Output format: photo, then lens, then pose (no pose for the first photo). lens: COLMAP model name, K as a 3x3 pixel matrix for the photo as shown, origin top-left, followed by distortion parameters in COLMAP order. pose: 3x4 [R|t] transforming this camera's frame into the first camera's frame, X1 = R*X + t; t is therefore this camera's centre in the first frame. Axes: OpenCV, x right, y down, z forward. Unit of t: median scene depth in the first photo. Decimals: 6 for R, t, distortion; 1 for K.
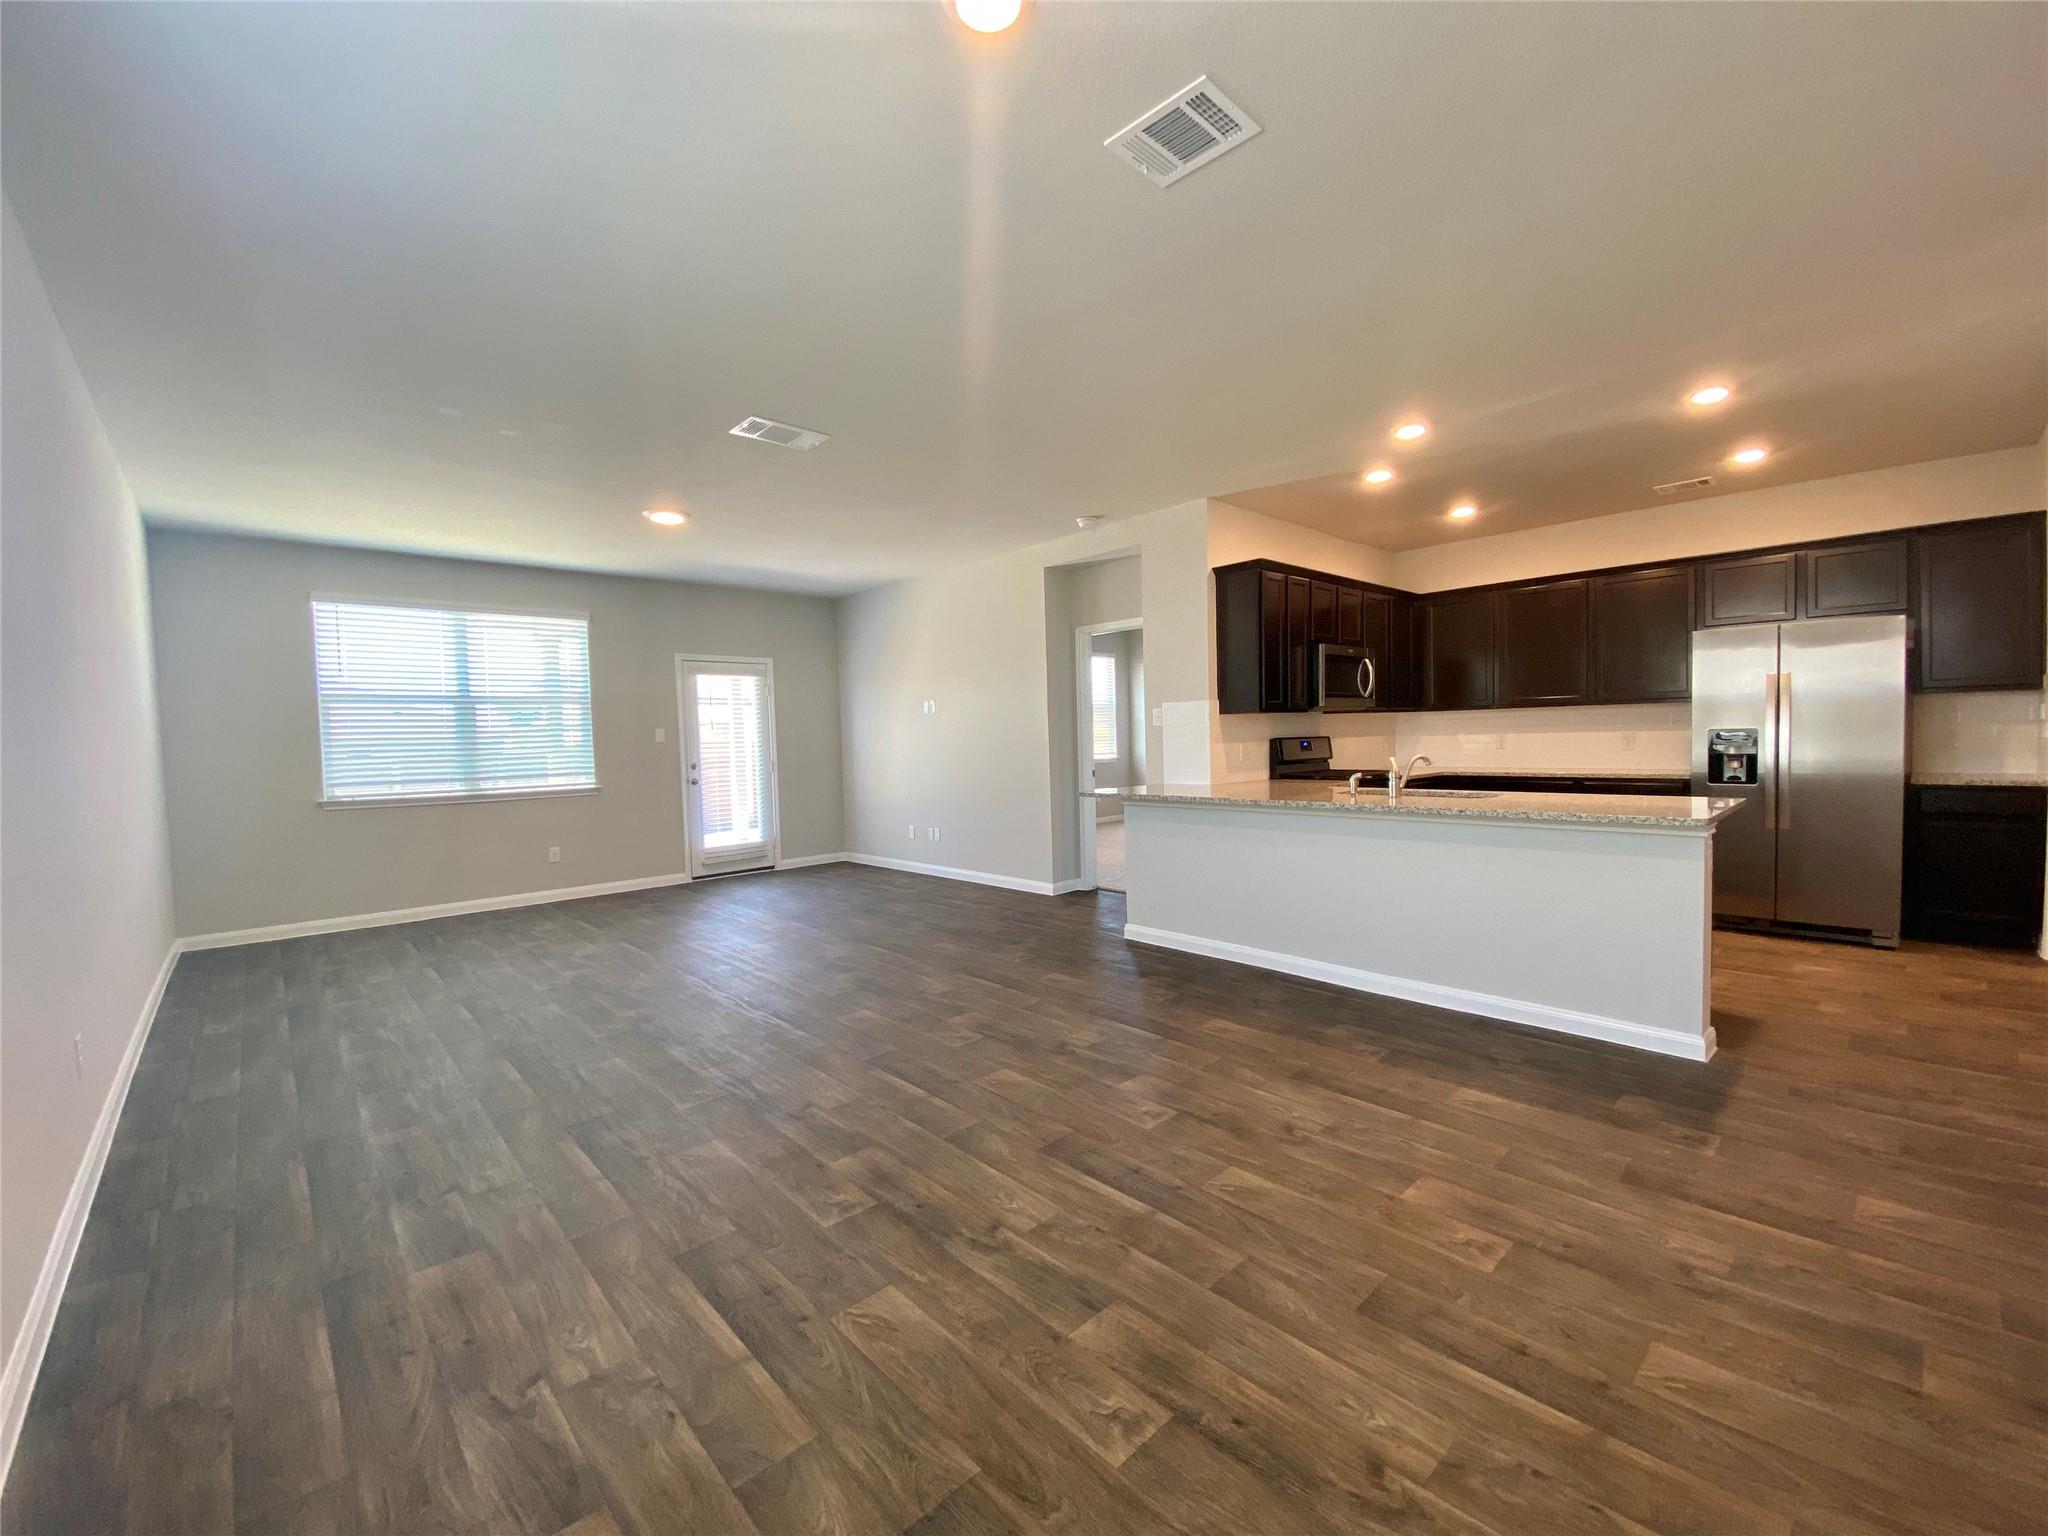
lens RADIAL K [[820.2, 0, 1024.3], [0, 820.2, 772.8], [0, 0, 1]] dist [0.048732, -0.037284]
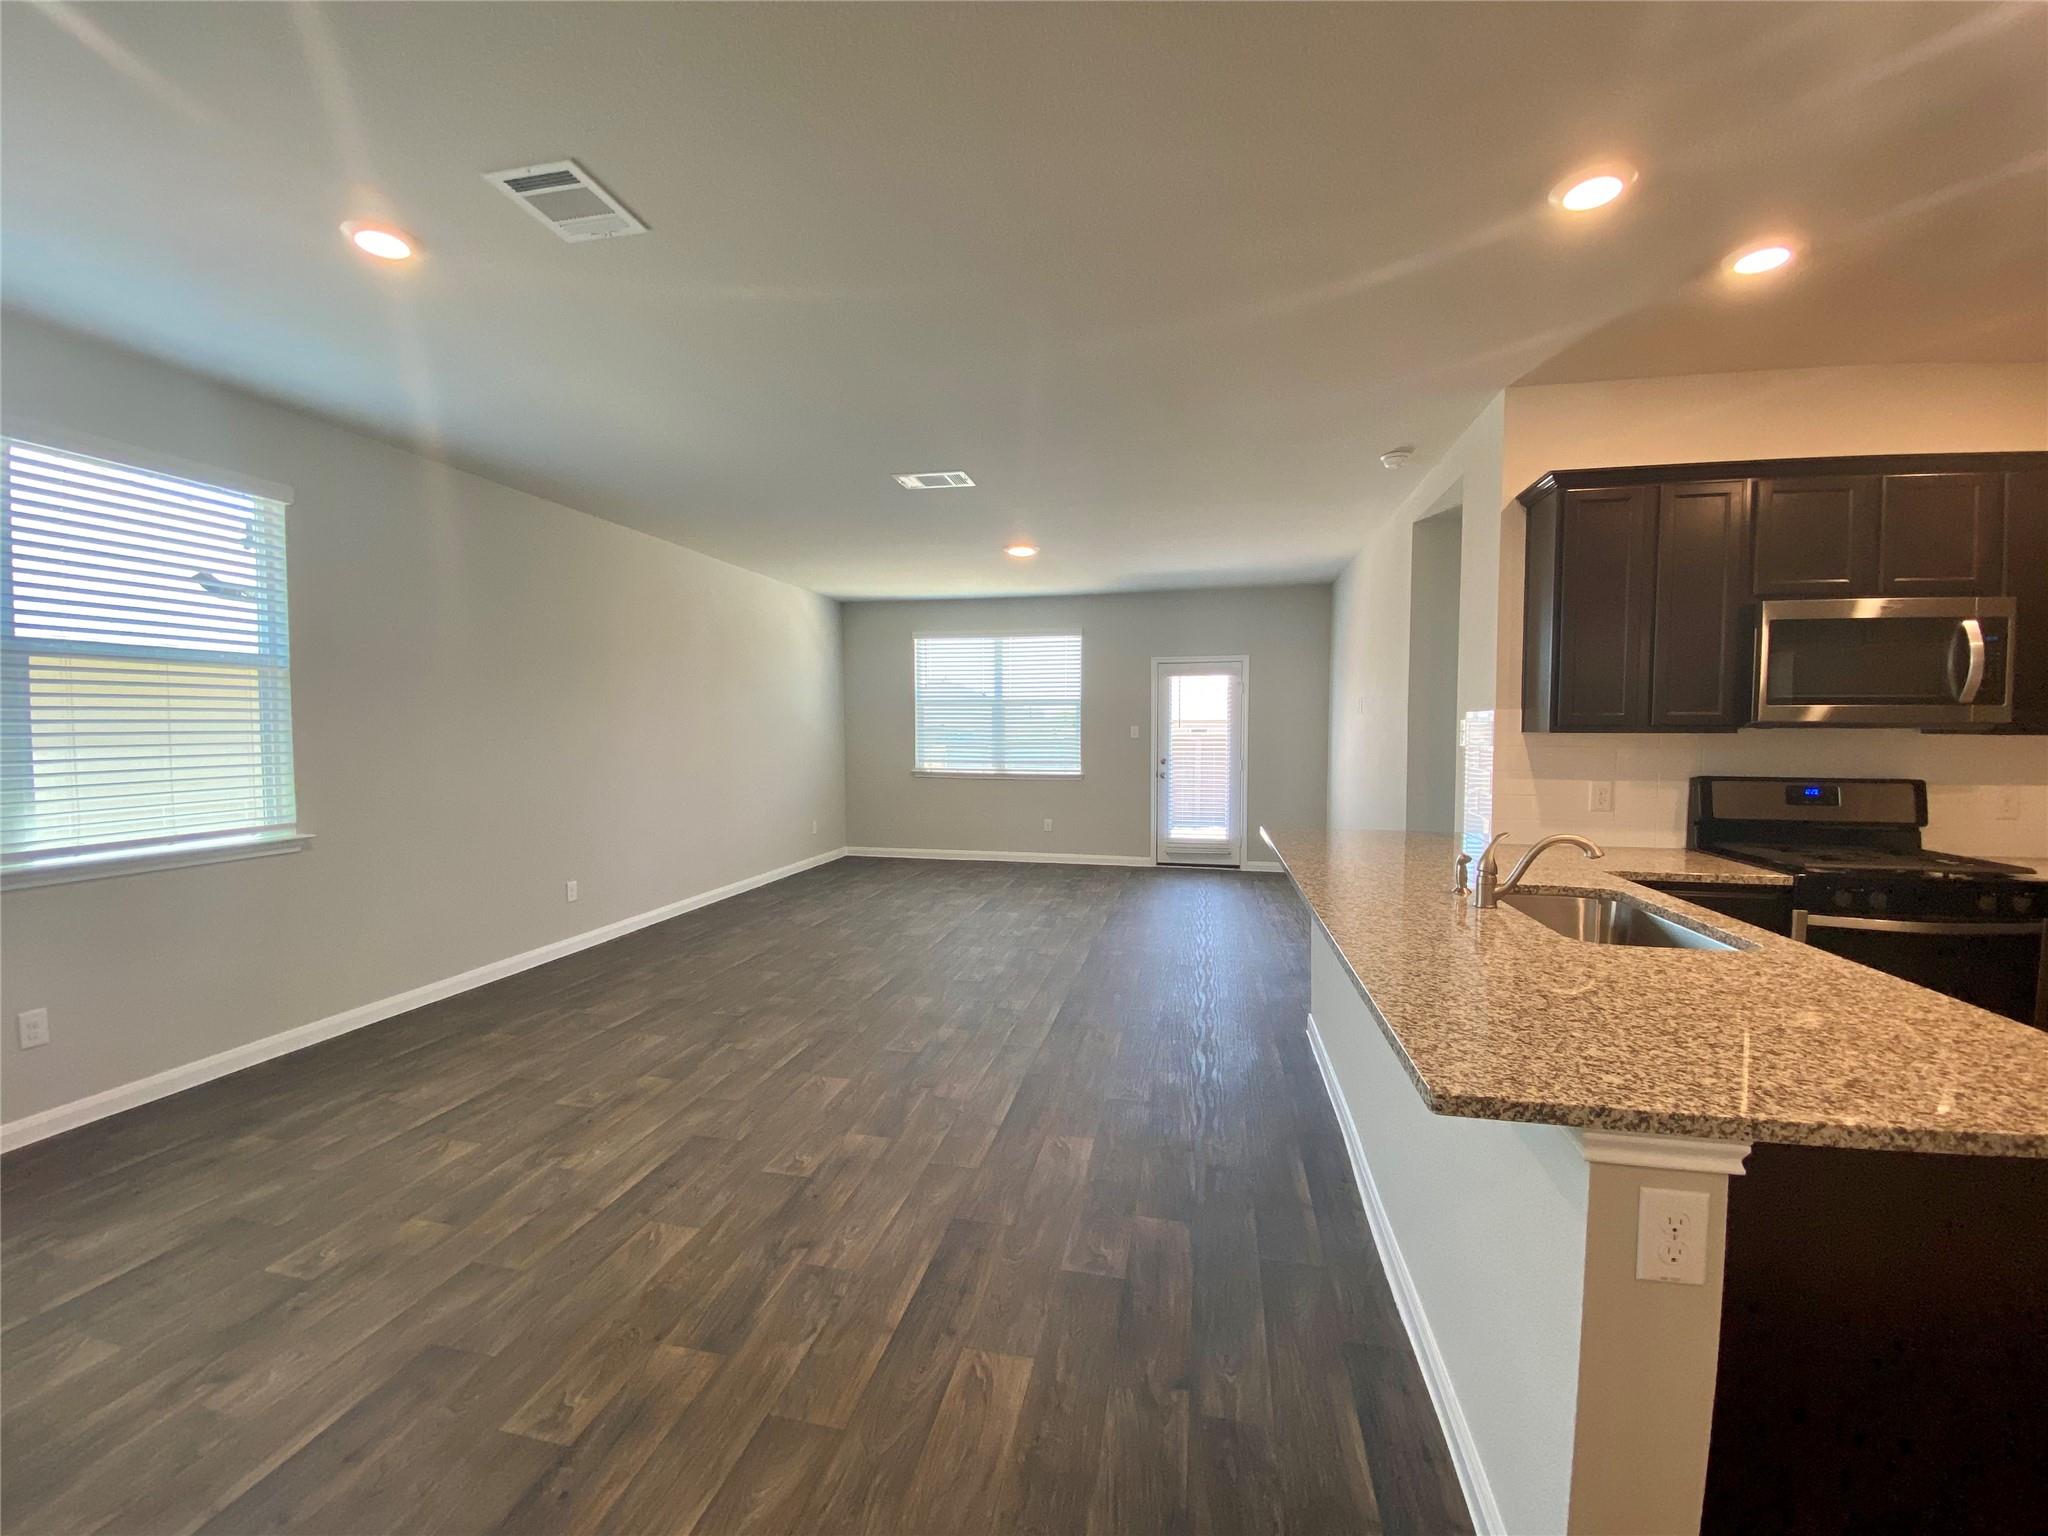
lens RADIAL K [[820.2, 0, 1024.3], [0, 820.2, 772.8], [0, 0, 1]] dist [0.048732, -0.037284]
pose [[0.569290, 0.071658, -0.819008, 0.470789], [-0.053758, 0.997307, 0.049892, -0.045469], [0.820378, 0.015625, 0.571609, 0.291894]]
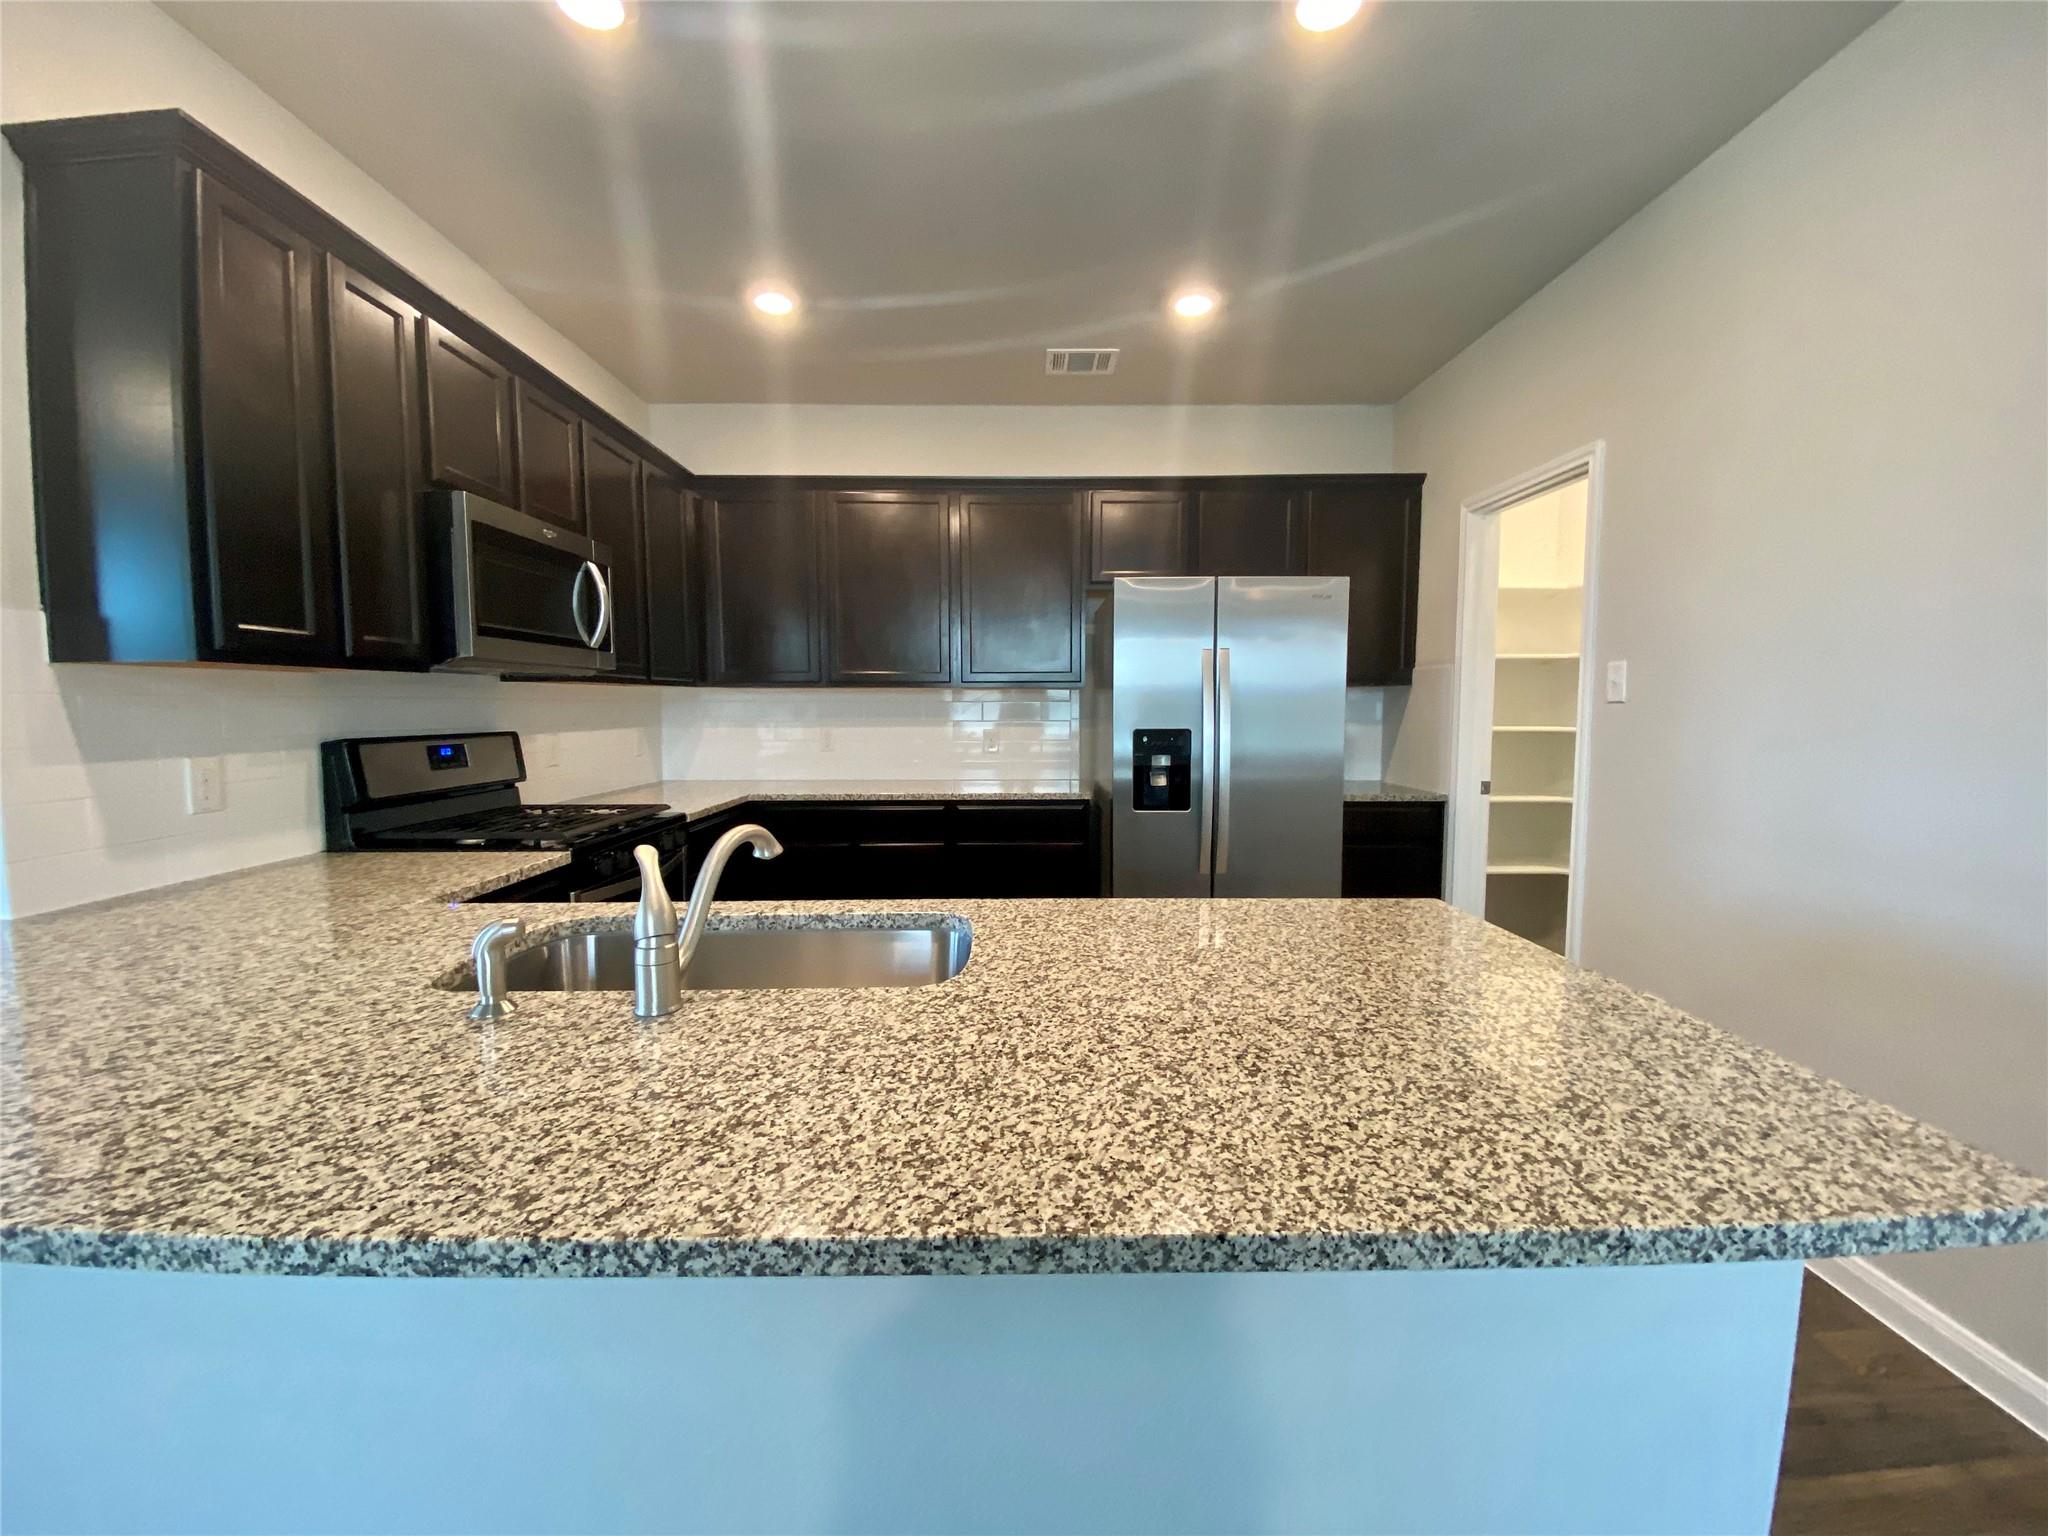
lens RADIAL K [[832.0, 0, 1025.2], [0, 832.0, 773.2], [0, 0, 1]] dist [0.001728, -0.011825]
pose [[0.674182, -0.034892, 0.737741, 0.223830], [0.016328, 0.999343, 0.032343, -0.032218], [-0.738385, -0.009759, 0.674309, 0.494563]]
